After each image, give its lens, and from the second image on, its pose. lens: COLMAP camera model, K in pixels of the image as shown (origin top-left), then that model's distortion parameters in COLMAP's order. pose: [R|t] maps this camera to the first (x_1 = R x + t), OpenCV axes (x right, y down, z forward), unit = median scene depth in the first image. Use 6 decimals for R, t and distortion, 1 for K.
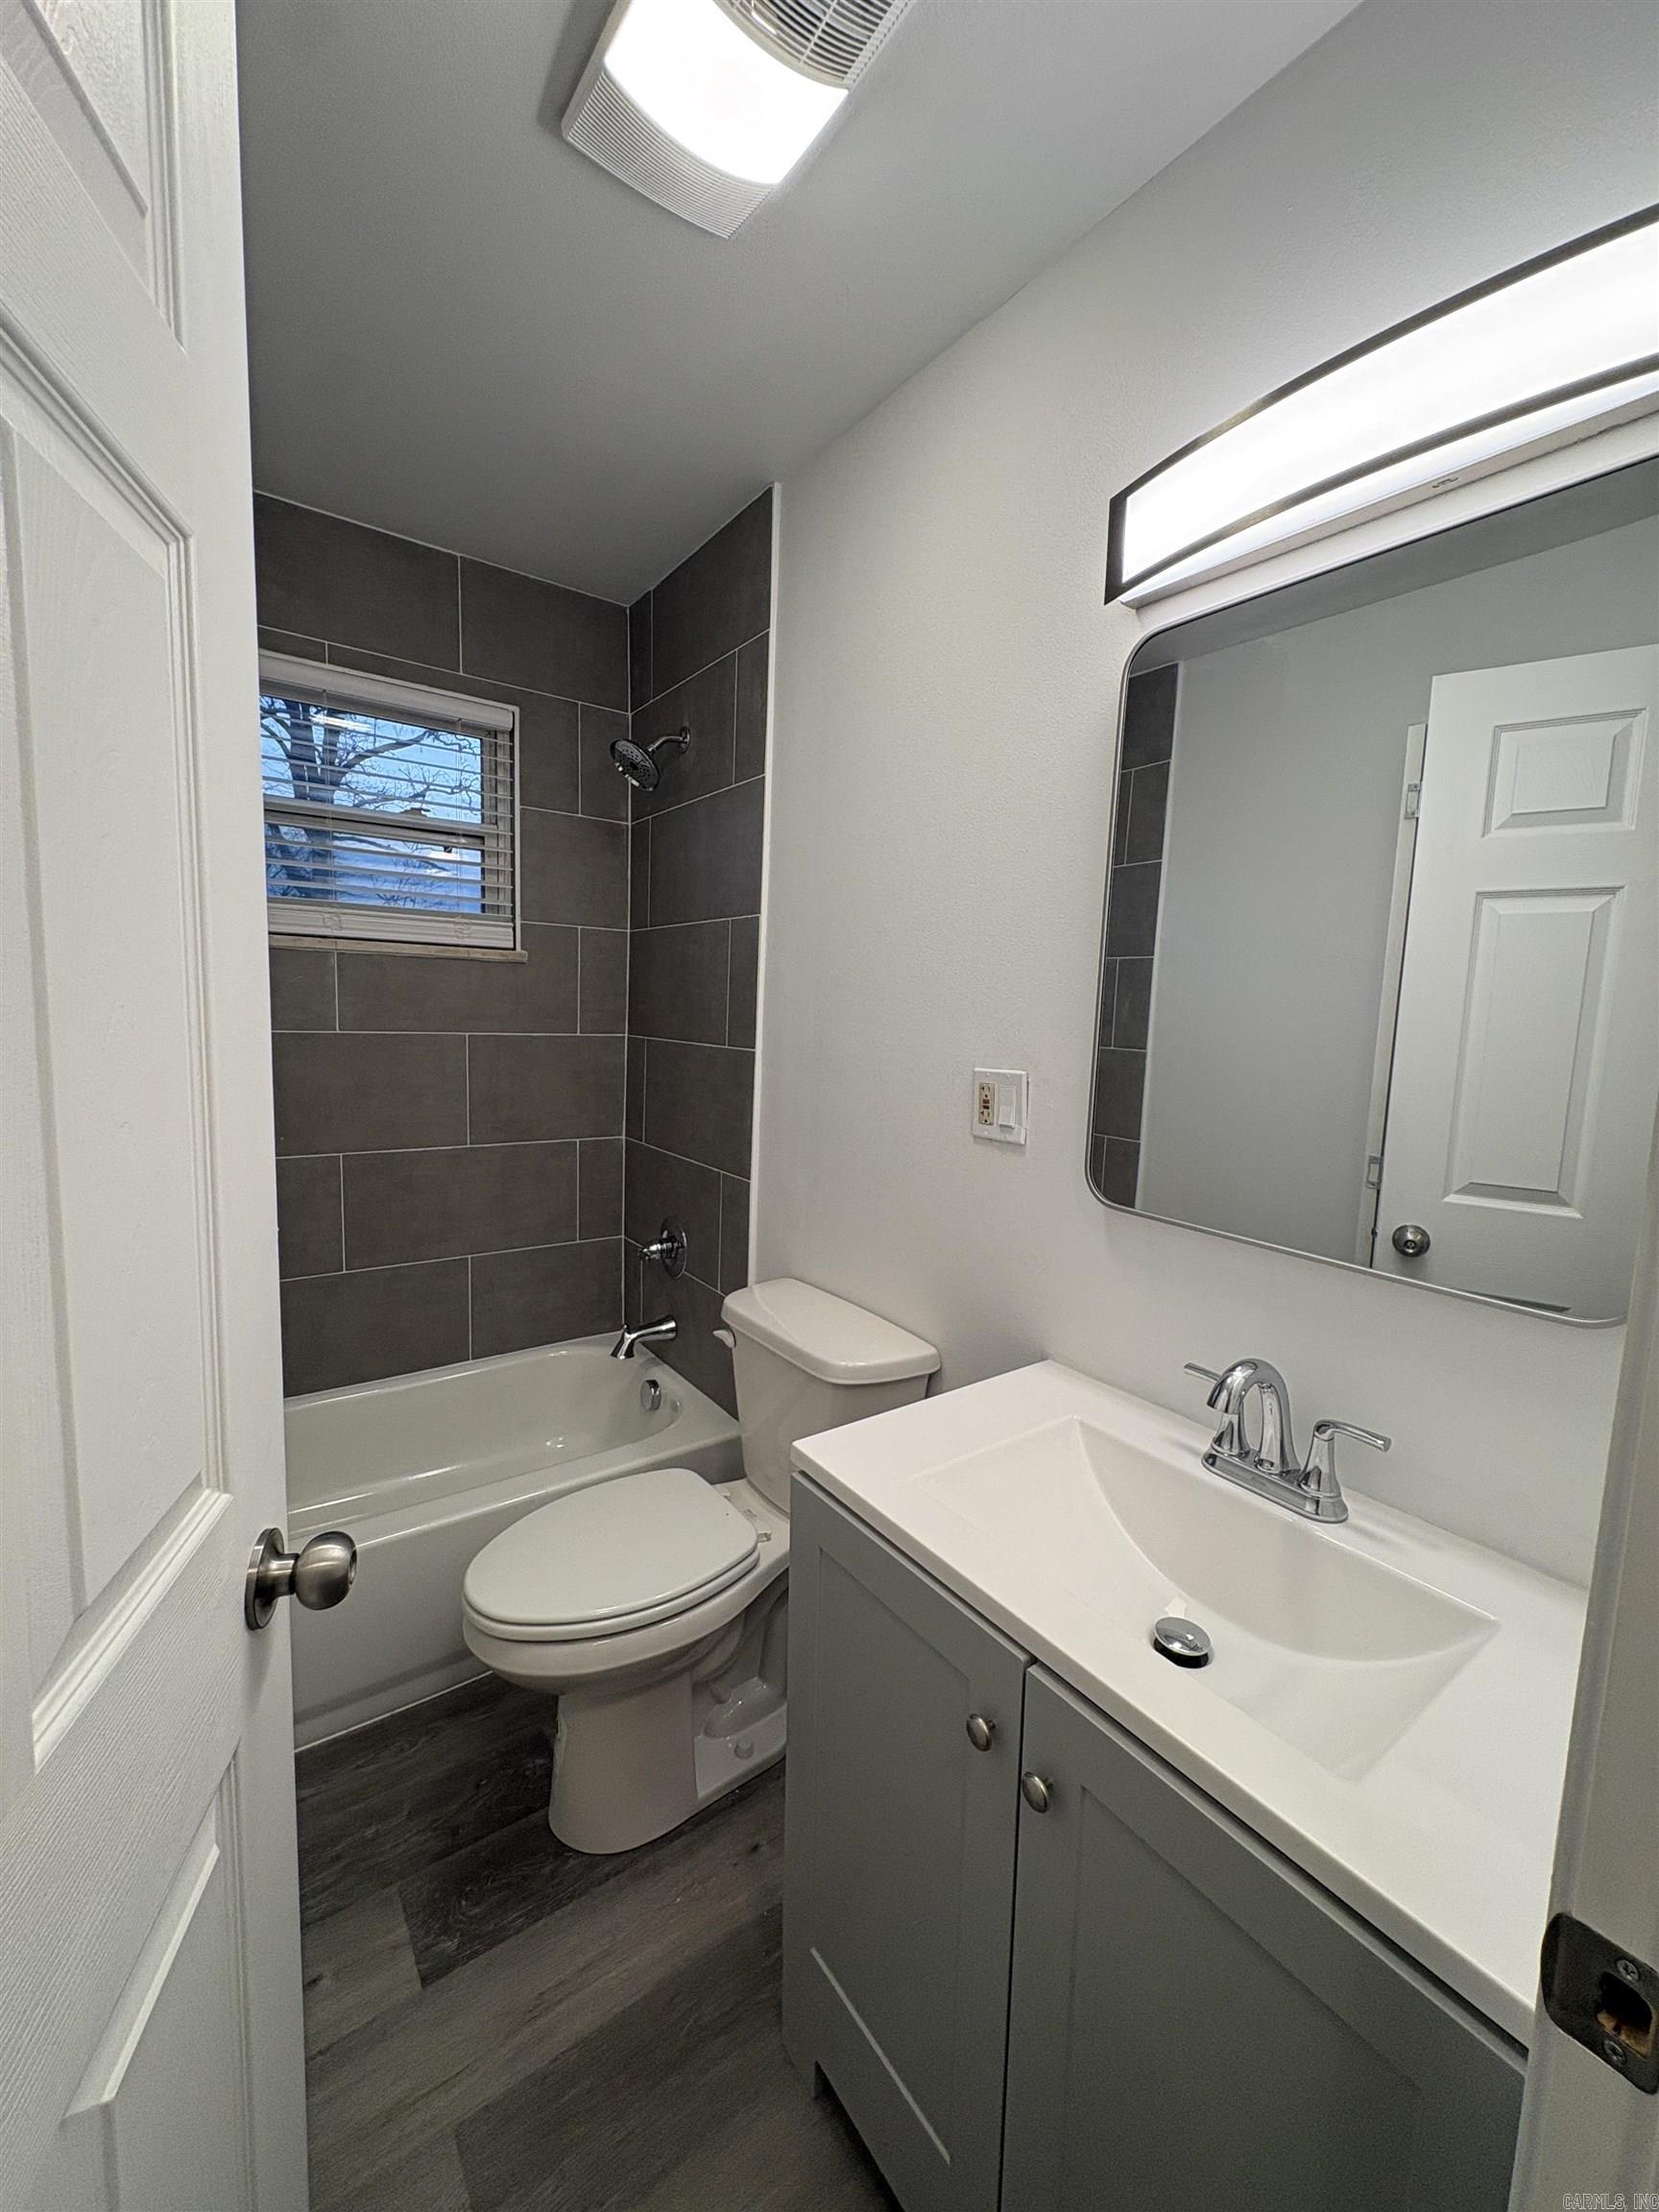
lens RADIAL K [[880.1, 0, 830.5], [0, 880.1, 1105.6], [0, 0, 1]] dist [-0.000462, 0.000253]
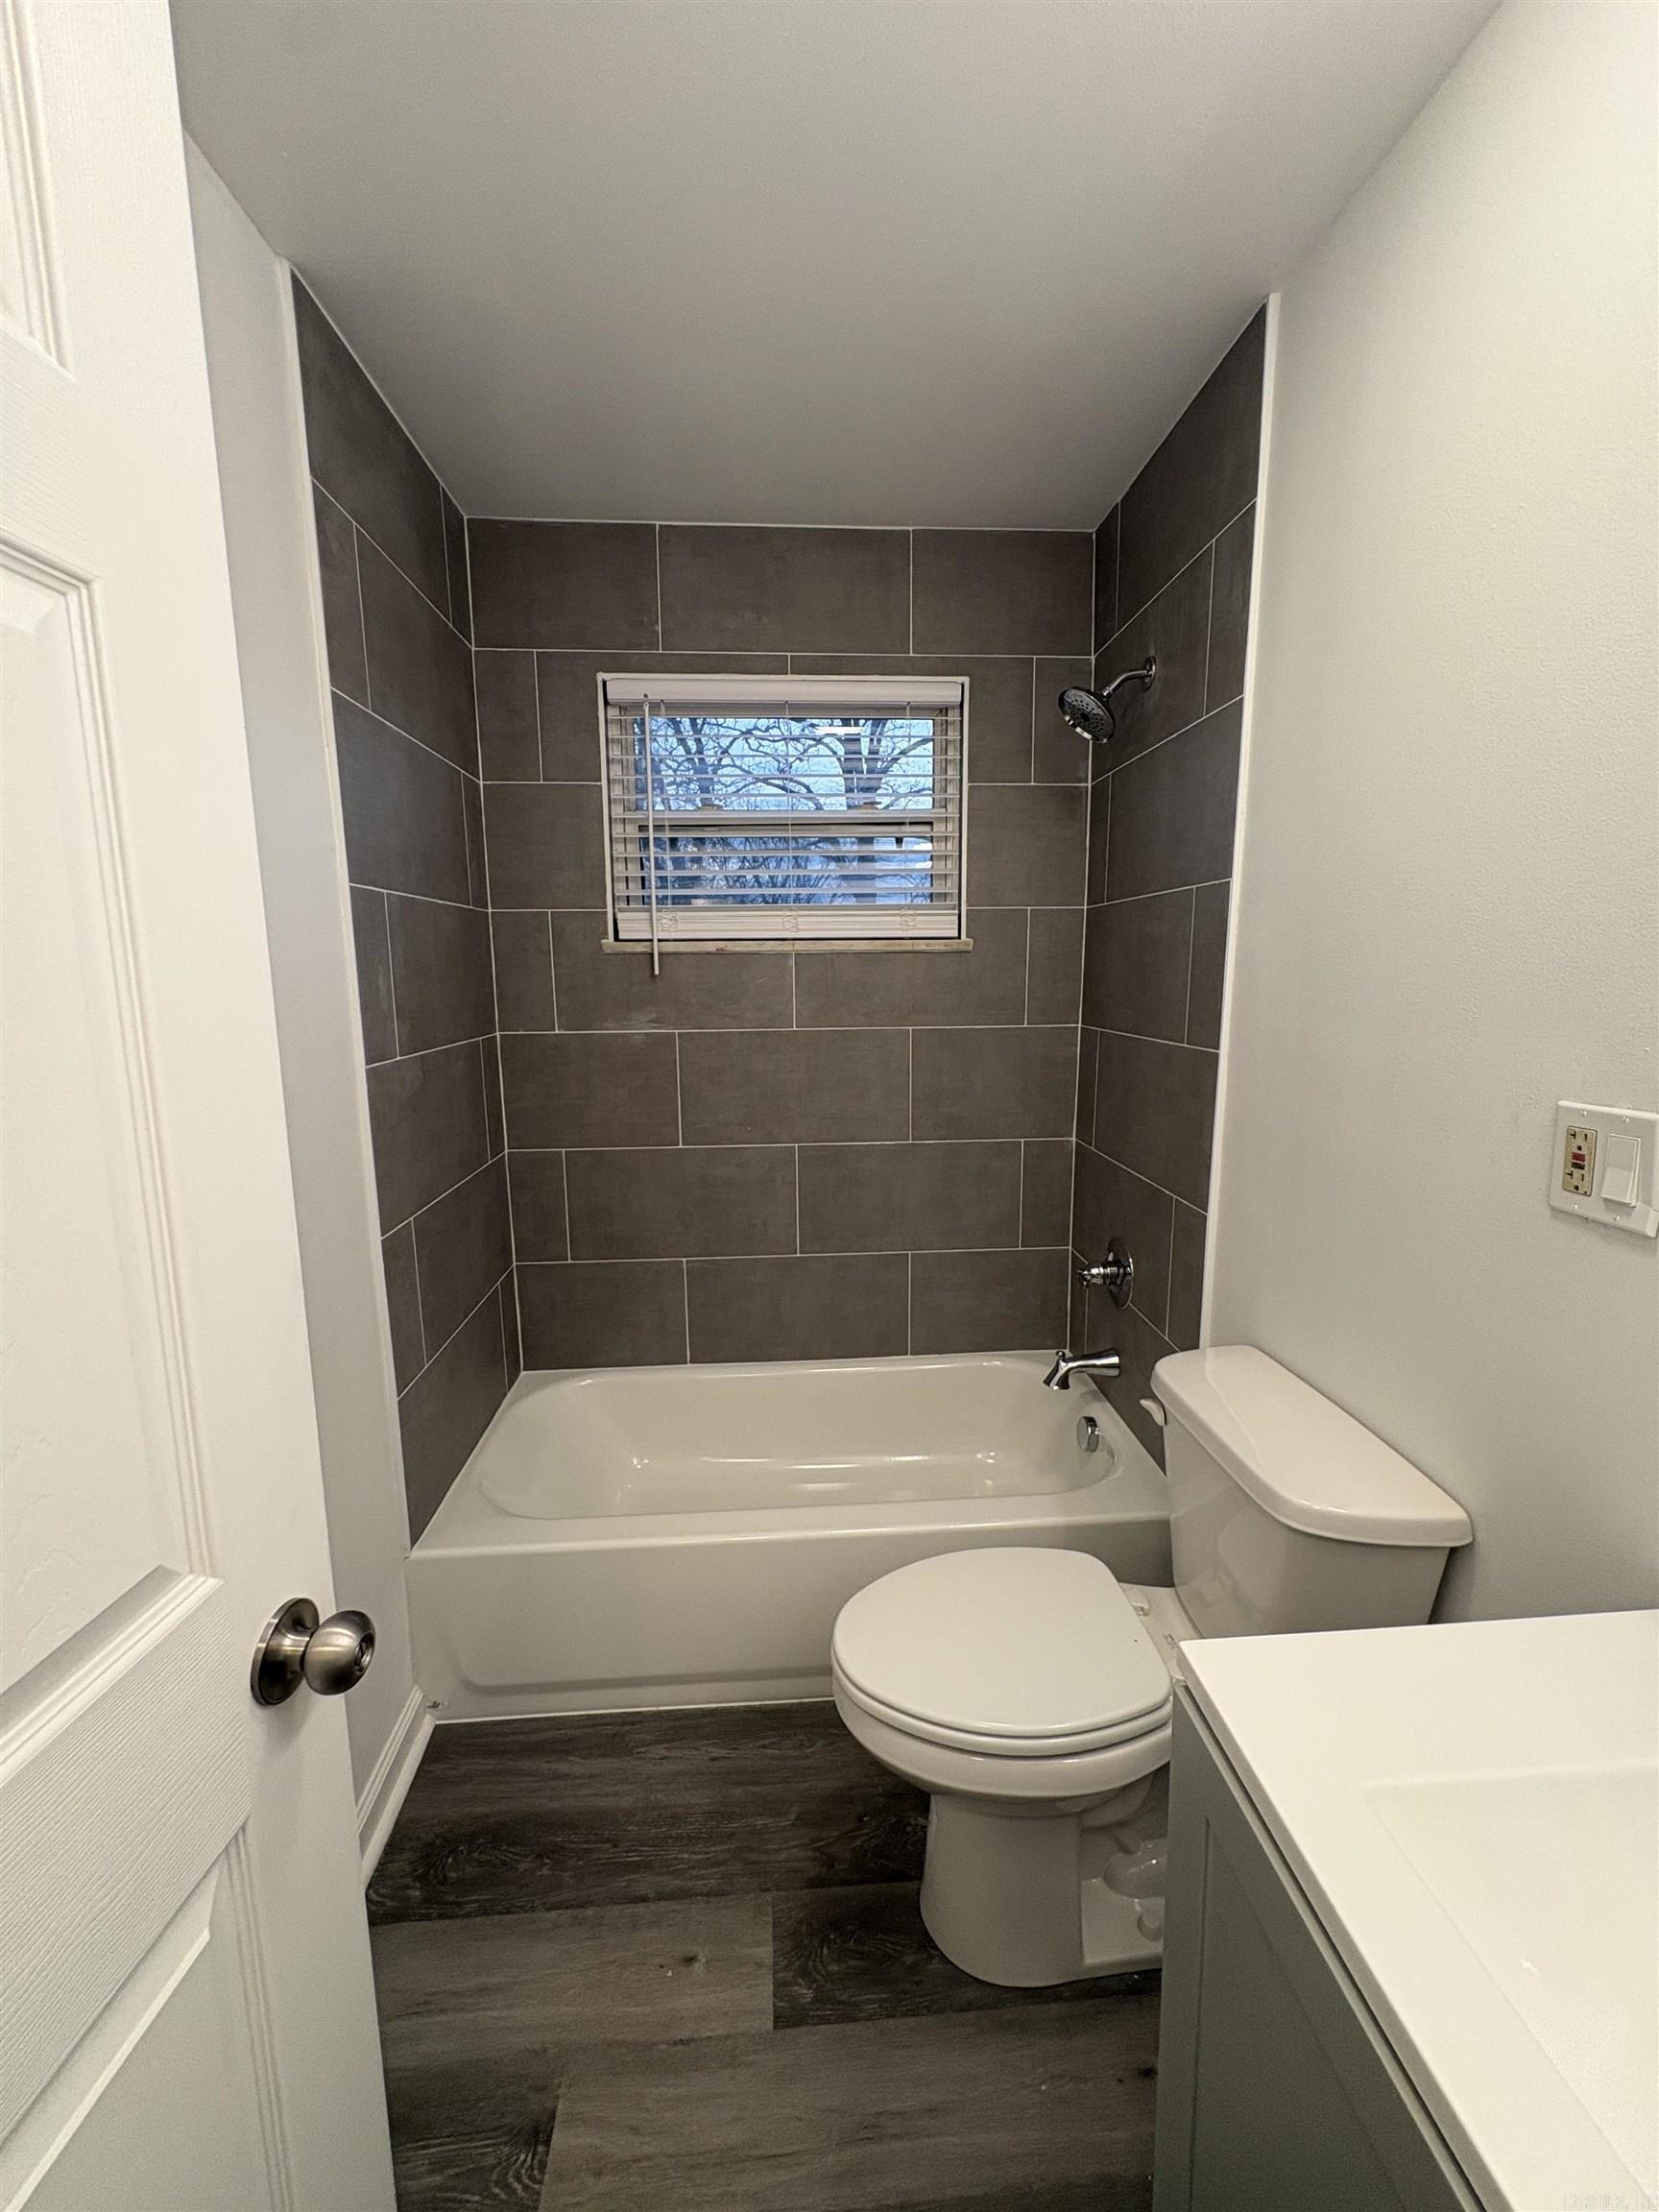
lens RADIAL K [[880.1, 0, 830.5], [0, 880.1, 1105.6], [0, 0, 1]] dist [-0.000462, 0.000253]
pose [[0.844381, 0.039864, -0.534259, 0.043504], [-0.019961, 0.998876, 0.042984, -0.040401], [0.535372, -0.025631, 0.844227, 0.138652]]
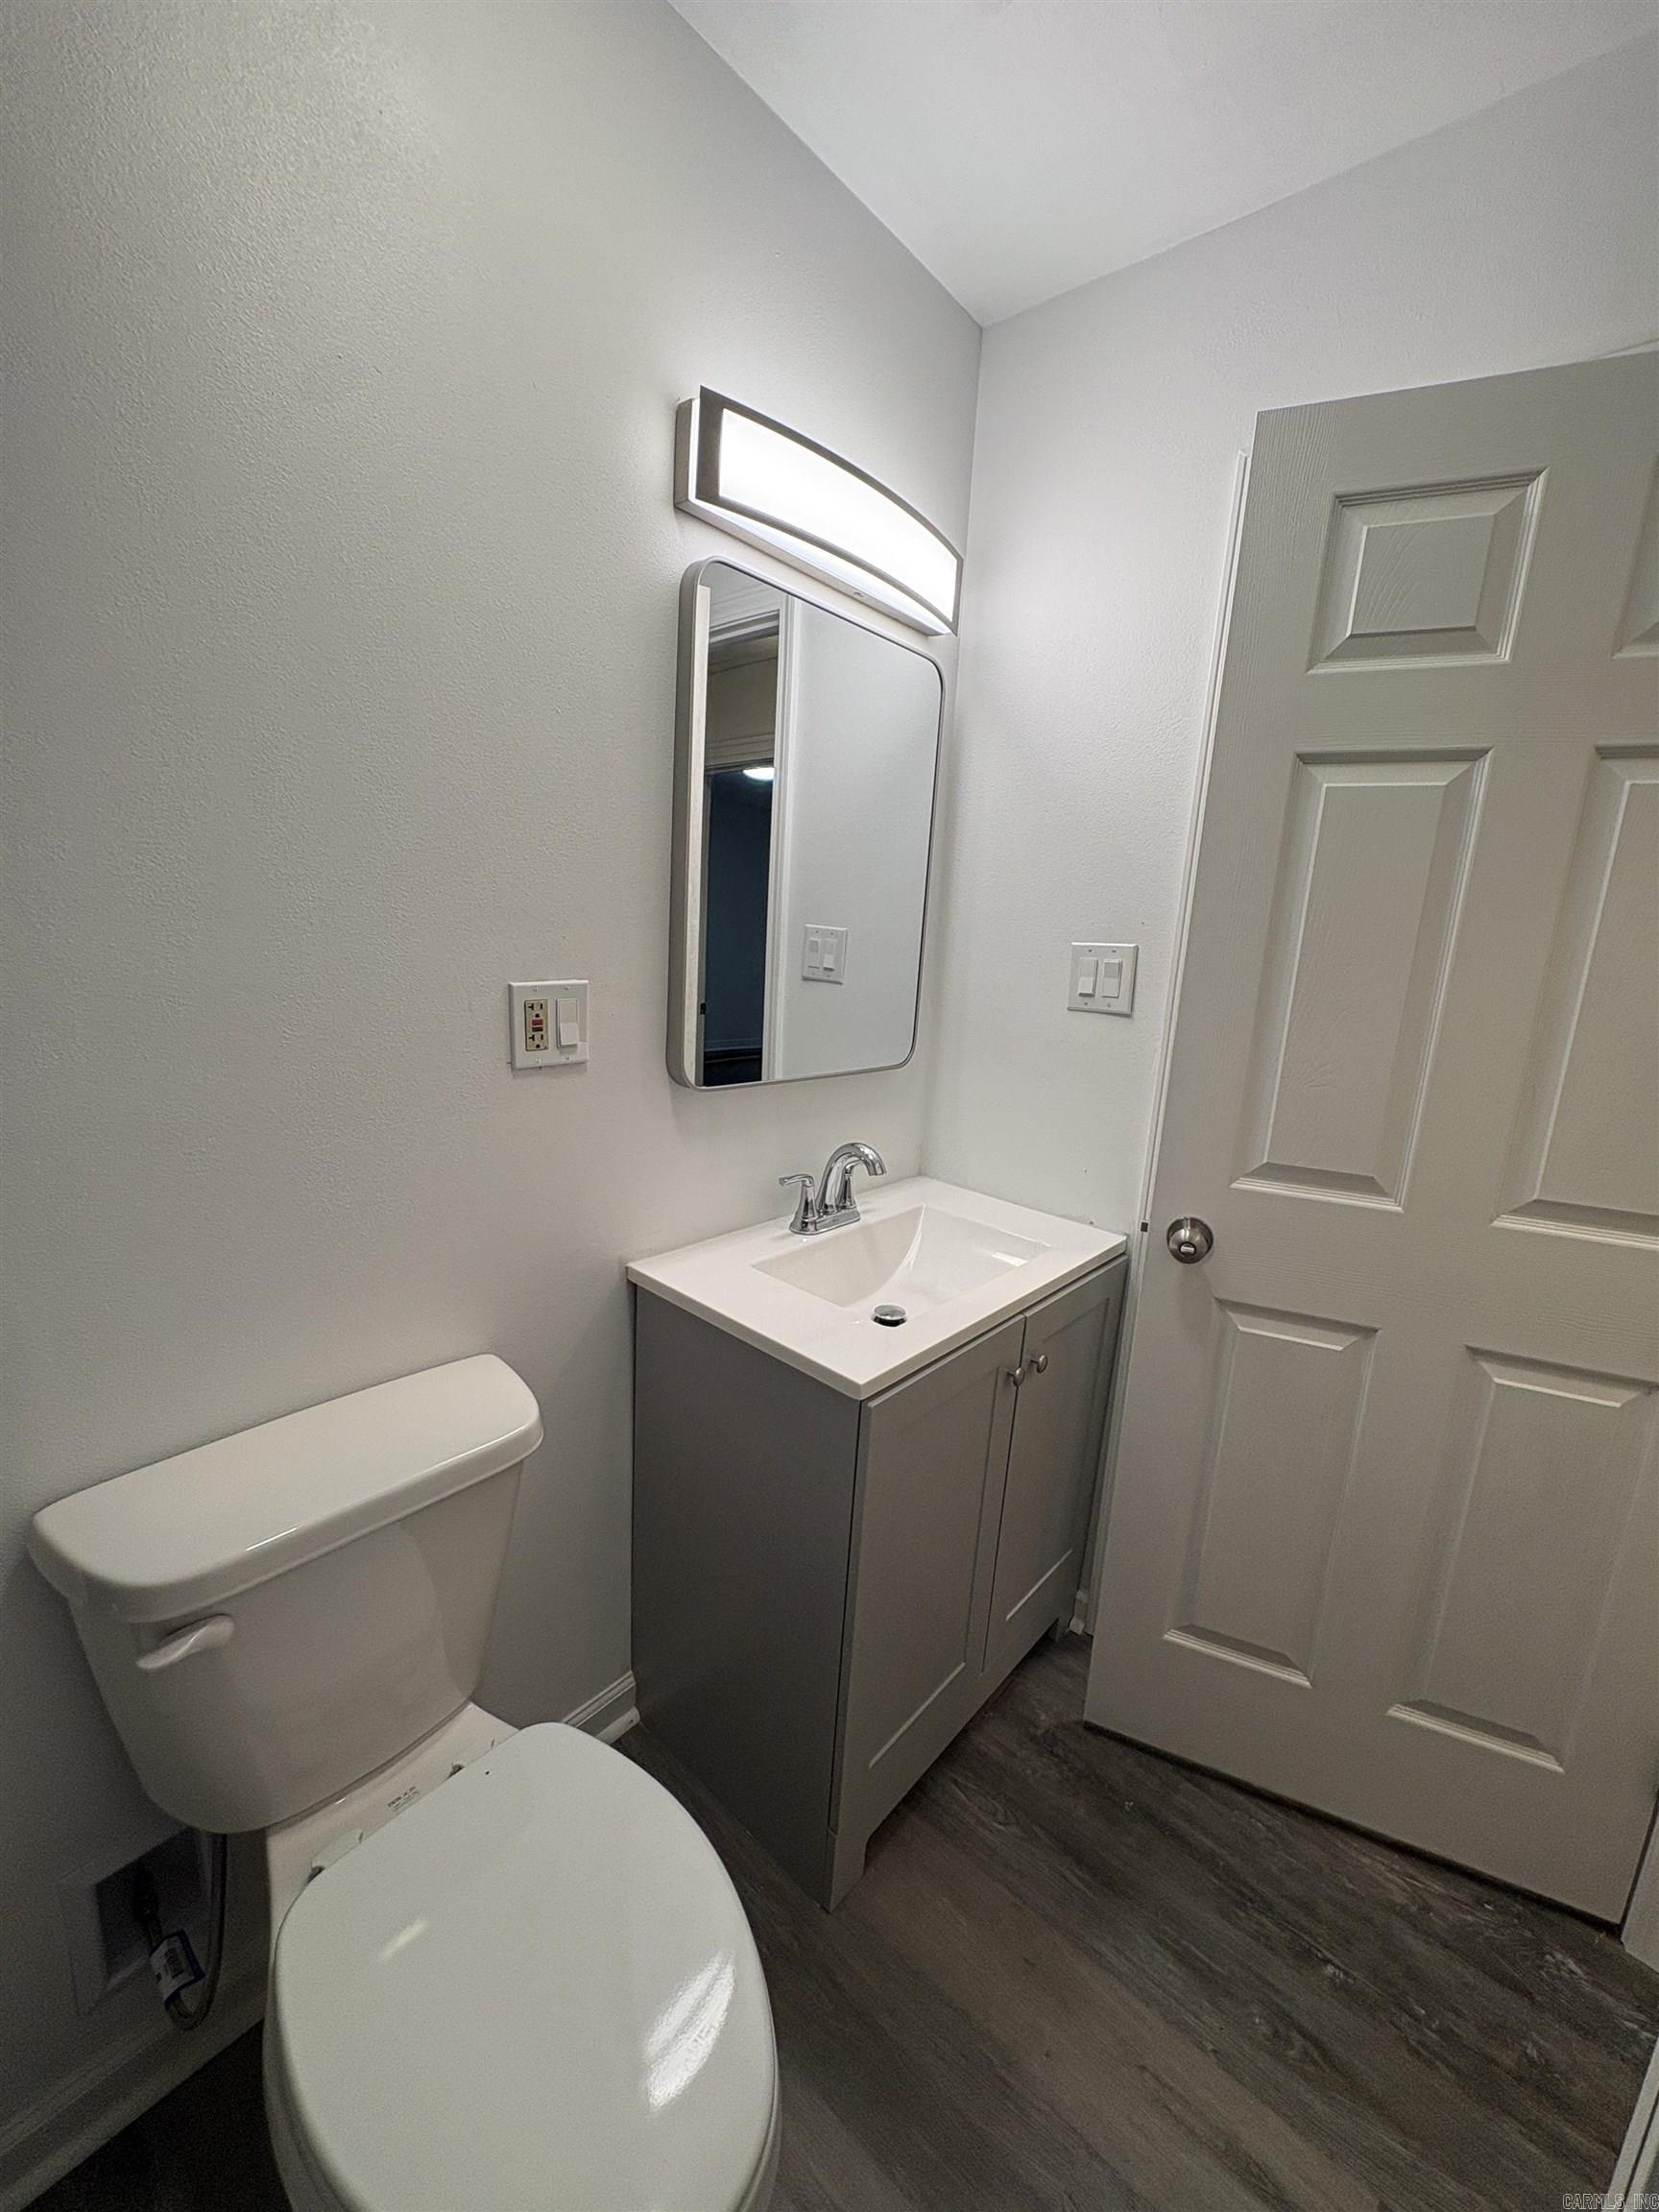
lens RADIAL K [[880.1, 0, 830.5], [0, 880.1, 1105.6], [0, 0, 1]] dist [-0.000462, 0.000253]
pose [[-0.217629, -0.244831, 0.944825, -0.475455], [0.043228, 0.964660, 0.259928, -0.092509], [-0.975074, 0.097411, -0.199354, 0.642240]]
